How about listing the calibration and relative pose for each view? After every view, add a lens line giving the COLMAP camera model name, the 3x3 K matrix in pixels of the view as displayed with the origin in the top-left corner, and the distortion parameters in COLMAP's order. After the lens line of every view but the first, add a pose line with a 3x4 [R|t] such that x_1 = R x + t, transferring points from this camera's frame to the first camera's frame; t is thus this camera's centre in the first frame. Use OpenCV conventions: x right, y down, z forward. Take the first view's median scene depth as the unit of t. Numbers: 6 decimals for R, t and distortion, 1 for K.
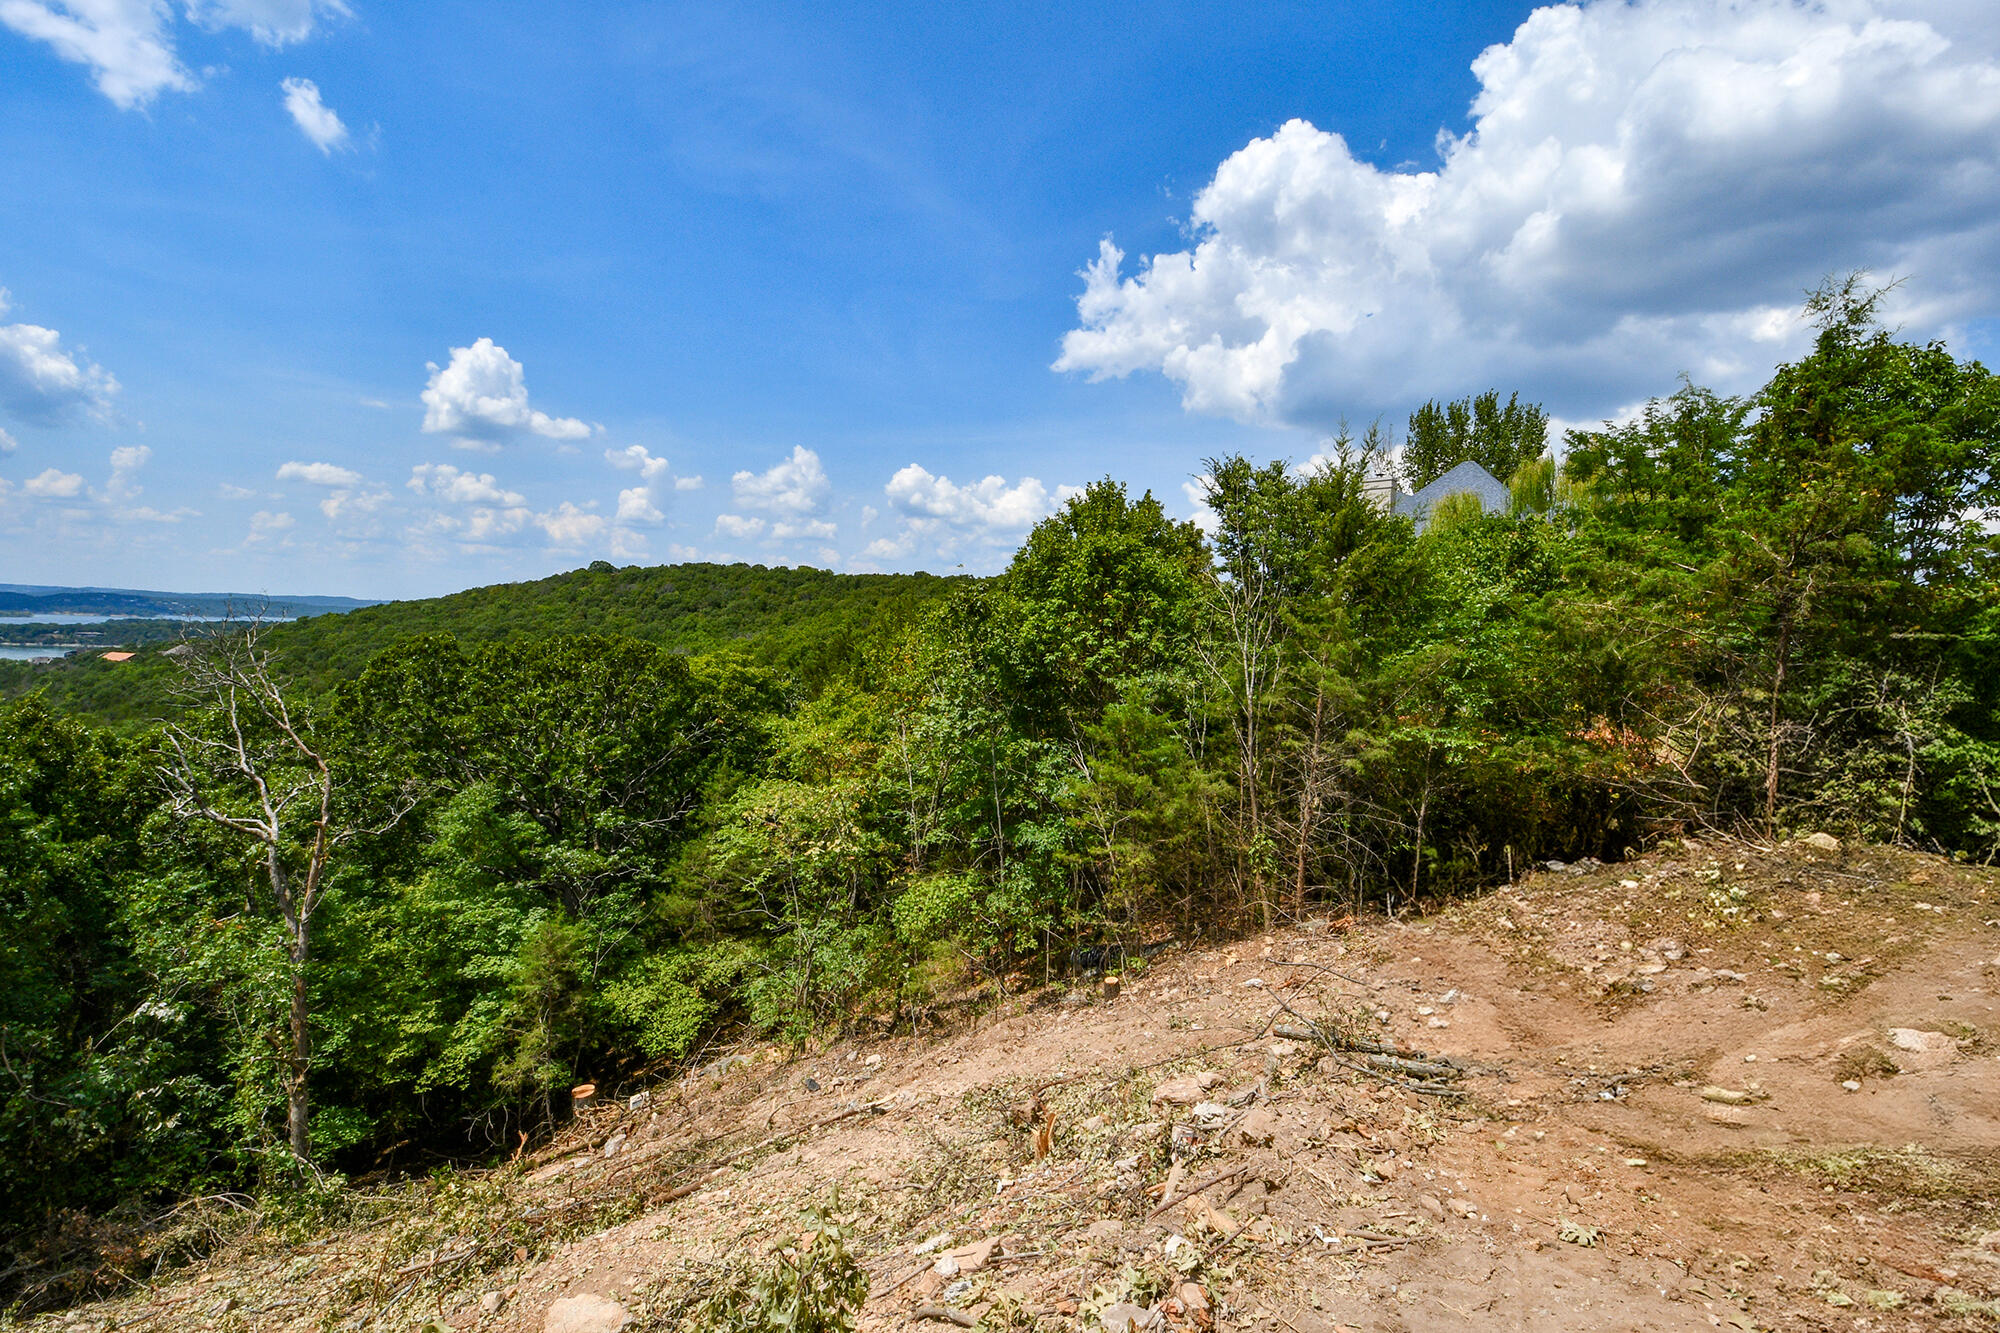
lens RADIAL K [[872.4, 0, 986.3], [0, 872.4, 668.5], [0, 0, 1]] dist [0.006838, -0.014037]
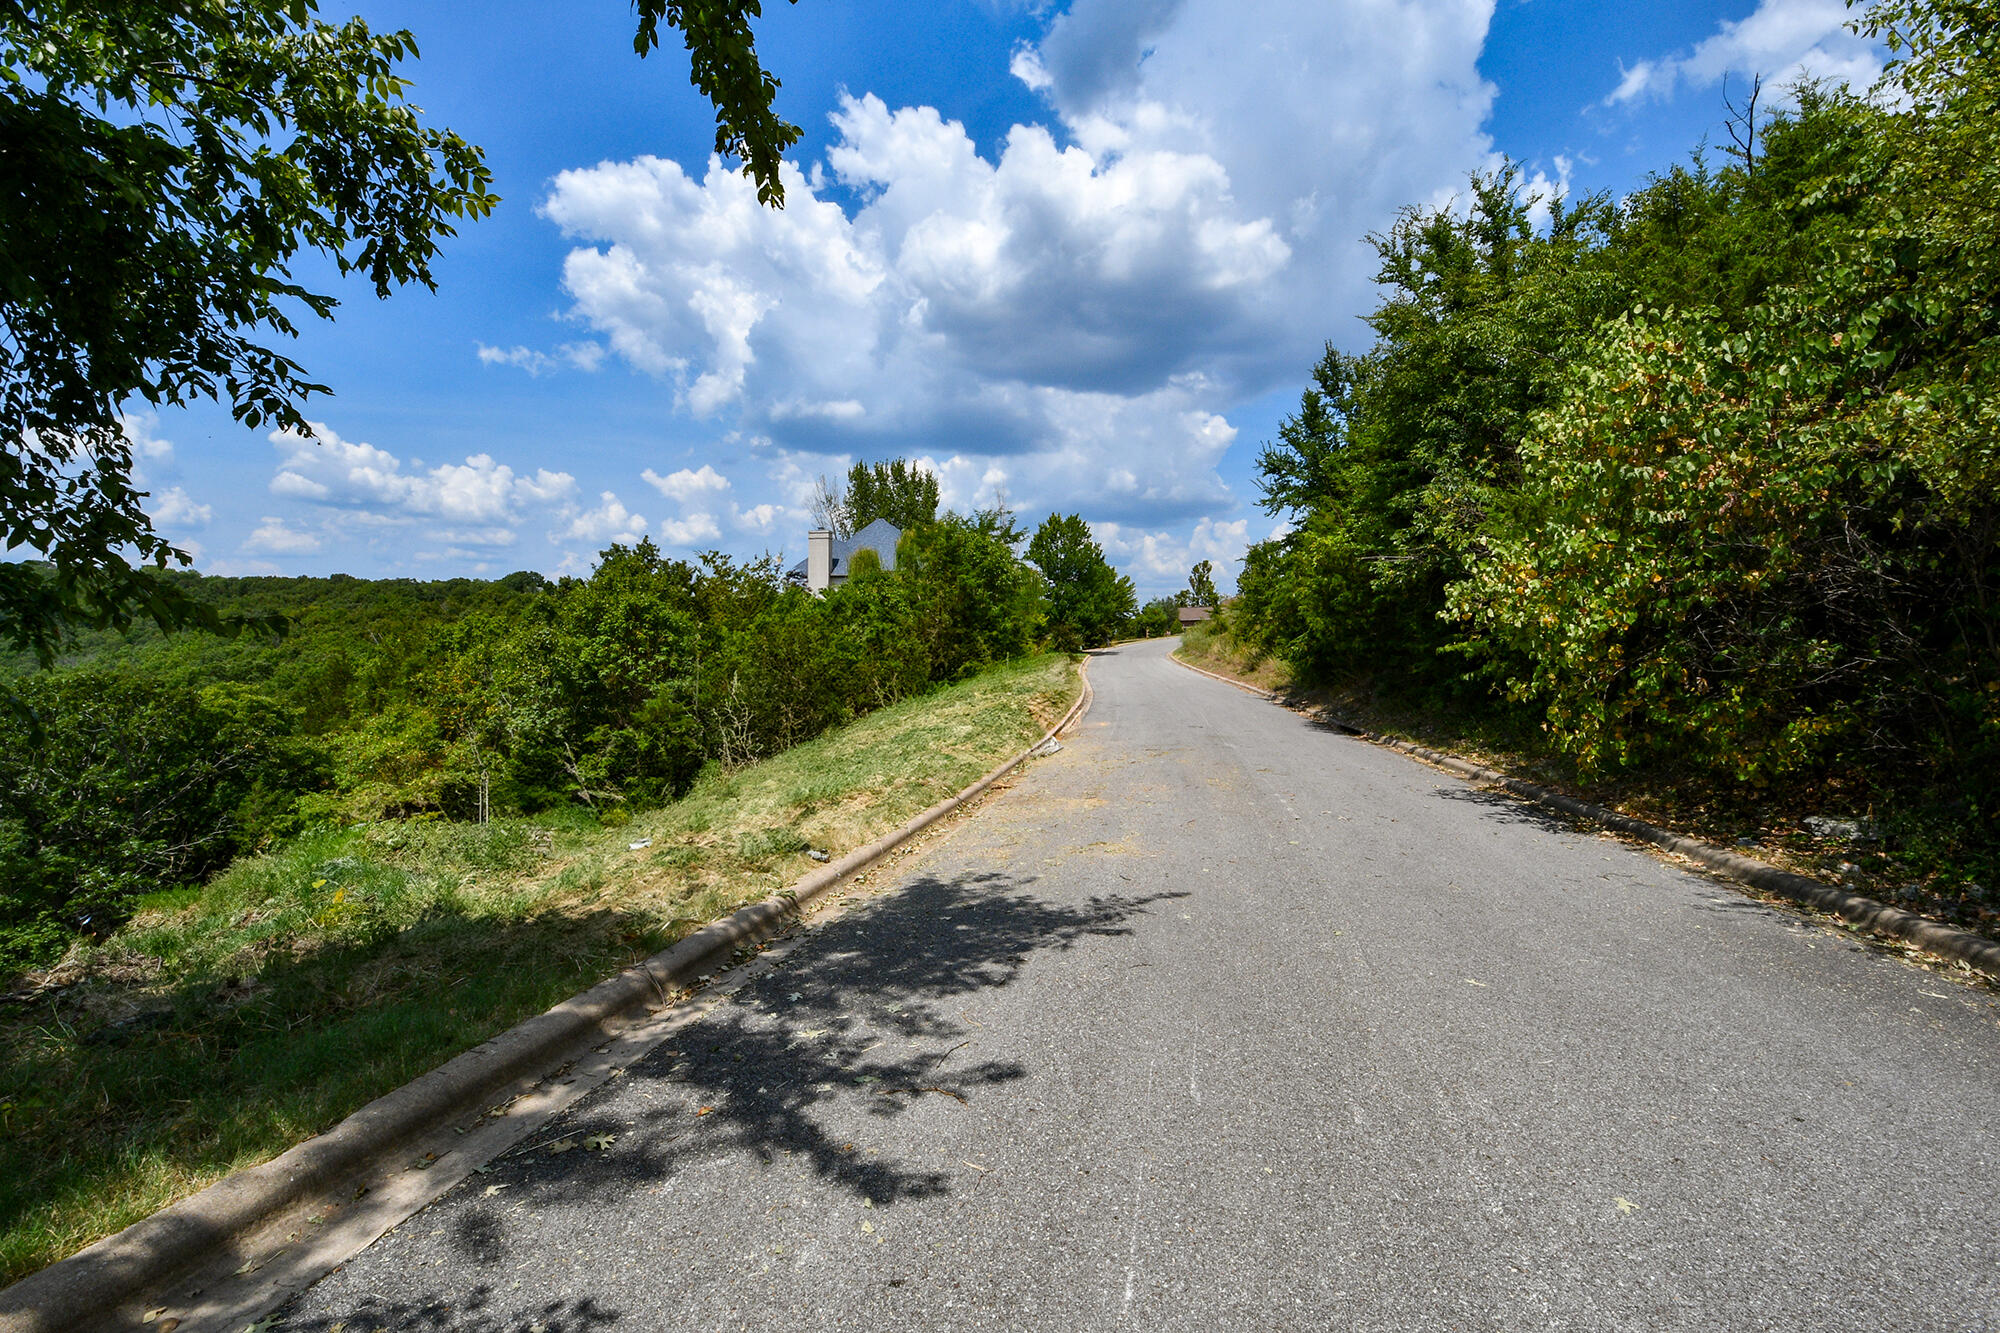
lens RADIAL K [[872.4, 0, 964.4], [0, 872.4, 662.8], [0, 0, 1]] dist [0.006838, -0.014037]
pose [[0.853935, -0.044679, 0.518459, -0.142530], [0.050331, 0.998728, 0.003168, -0.003148], [-0.517941, 0.023389, 0.855097, -0.527020]]
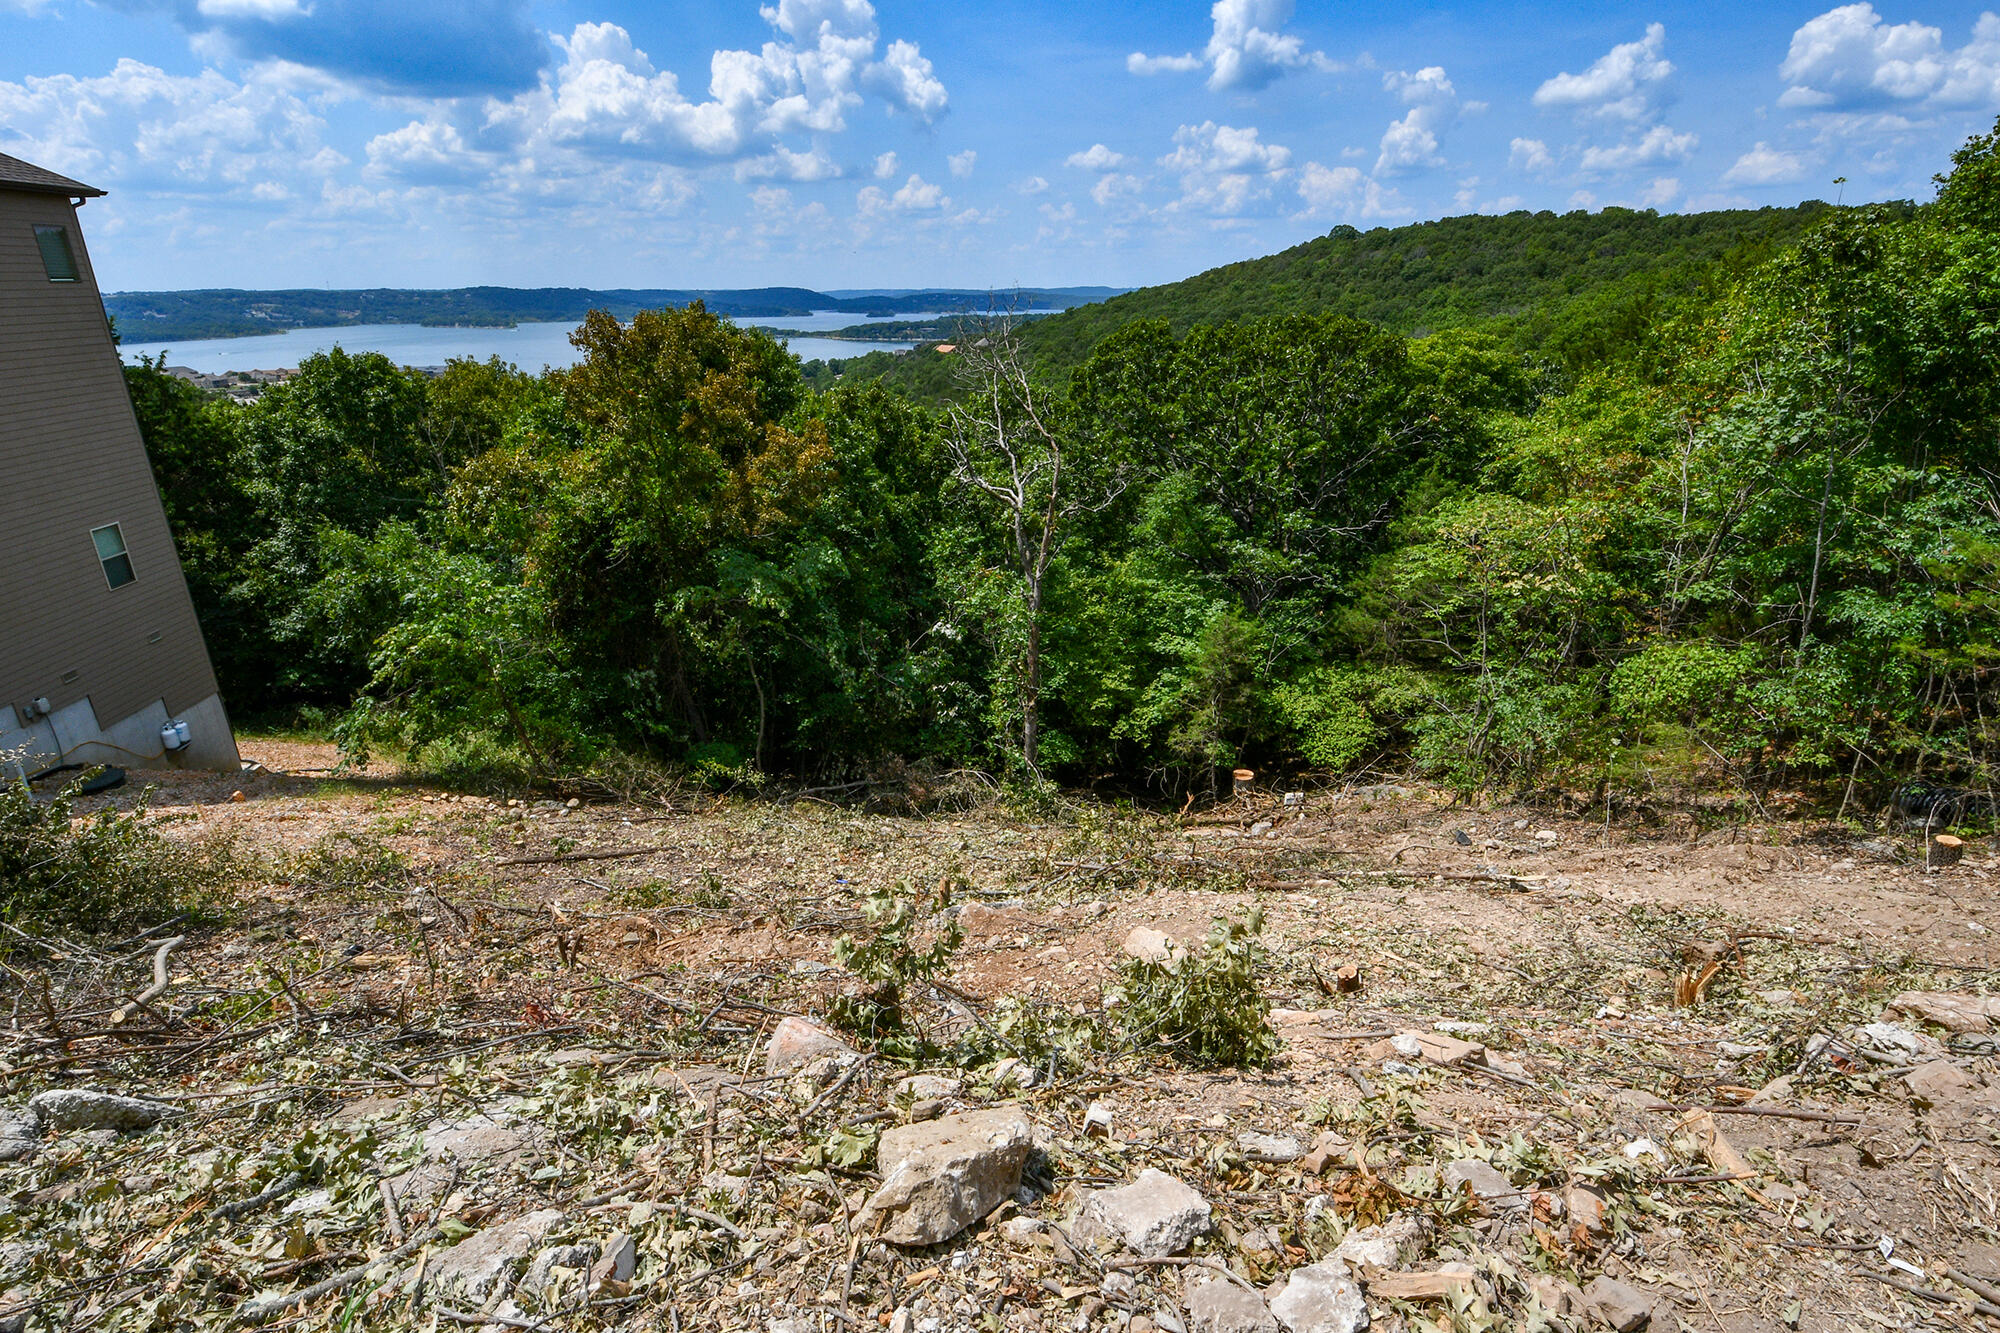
lens RADIAL K [[949.4, 0, 984.5], [0, 949.4, 668.7], [0, 0, 1]] dist [0.007265, -0.013518]
pose [[0.731643, 0.207503, -0.649338, 0.027258], [0.006004, 0.950547, 0.310523, 0.003801], [0.681661, -0.231091, 0.694216, 0.019341]]
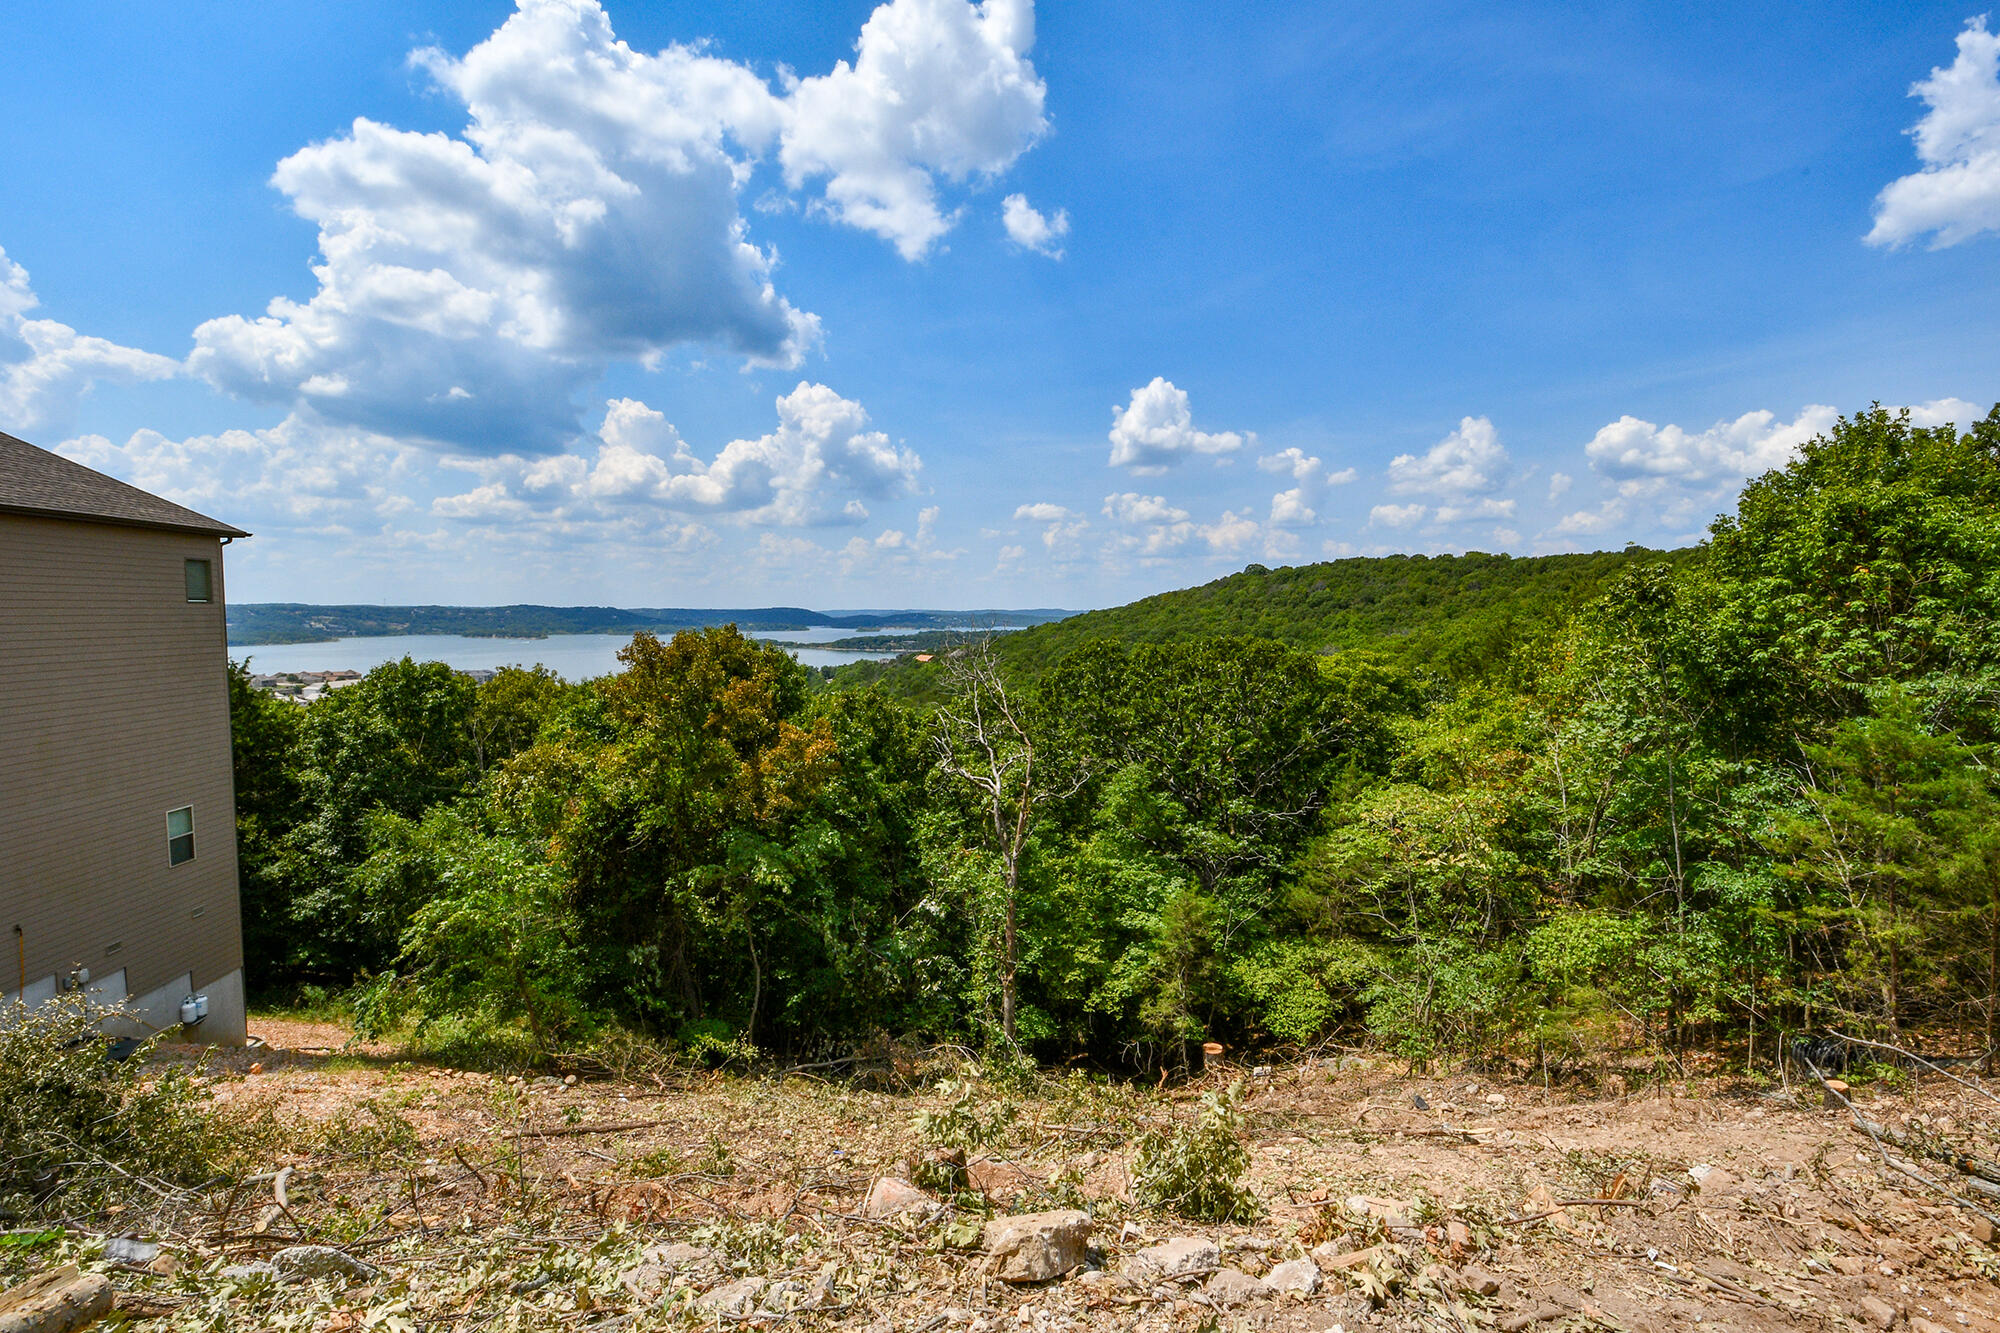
lens RADIAL K [[872.4, 0, 986.2], [0, 872.4, 668.7], [0, 0, 1]] dist [0.006838, -0.014037]
pose [[0.754035, 0.002065, -0.656831, 0.048084], [-0.000257, 0.999996, 0.002848, -0.001507], [0.656834, -0.001979, 0.754033, -0.023727]]
